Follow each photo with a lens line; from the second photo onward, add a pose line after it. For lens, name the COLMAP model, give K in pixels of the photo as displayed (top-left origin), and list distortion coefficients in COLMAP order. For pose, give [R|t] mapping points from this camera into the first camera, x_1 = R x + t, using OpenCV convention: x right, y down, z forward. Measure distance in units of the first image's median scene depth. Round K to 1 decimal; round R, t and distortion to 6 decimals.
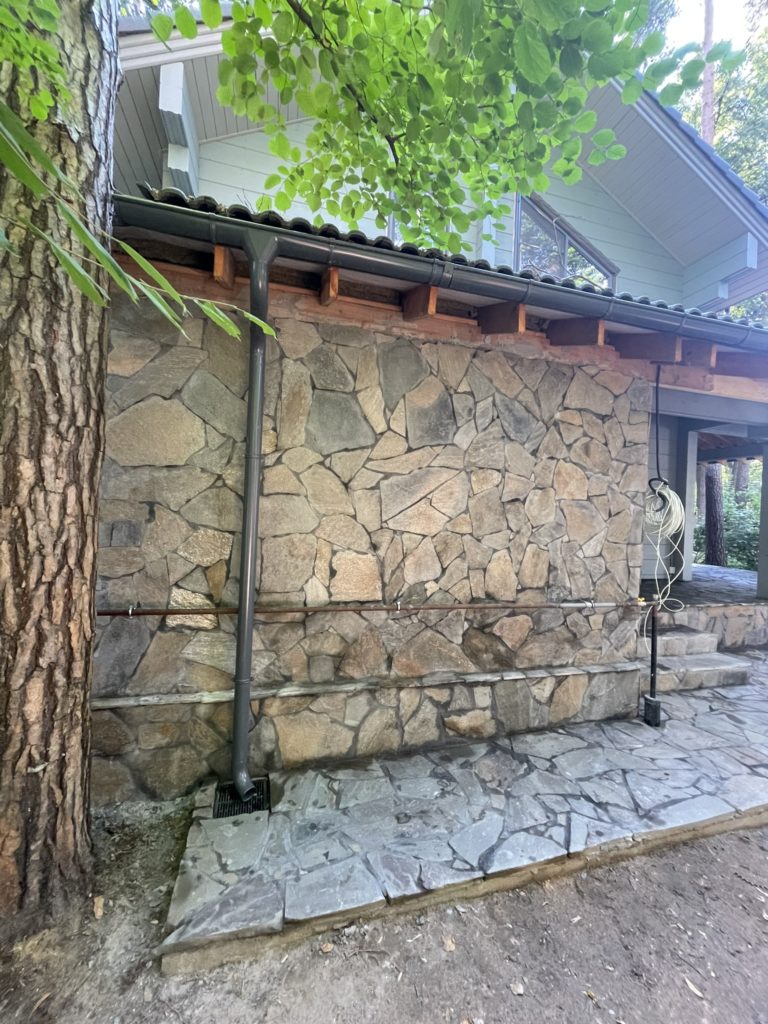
lens RADIAL K [[408.3, 0, 384.0], [0, 408.3, 512.0], [0, 0, 1]] dist [-0.001948, -0.000072]
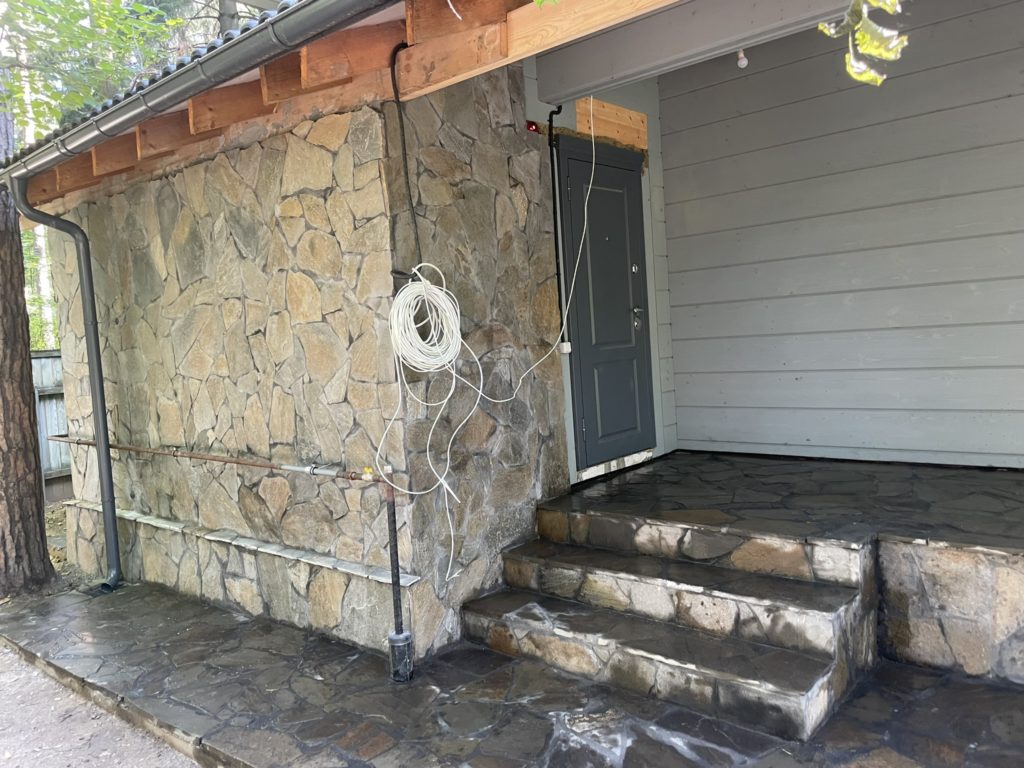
lens RADIAL K [[774.5, 0, 514.0], [0, 774.5, 386.3], [0, 0, 1]] dist [0.093236, -0.124919]
pose [[0.554516, -0.021836, -0.831887, 1.821967], [0.078216, 0.996598, 0.025978, 0.074029], [0.828489, -0.079472, 0.554337, 0.547401]]
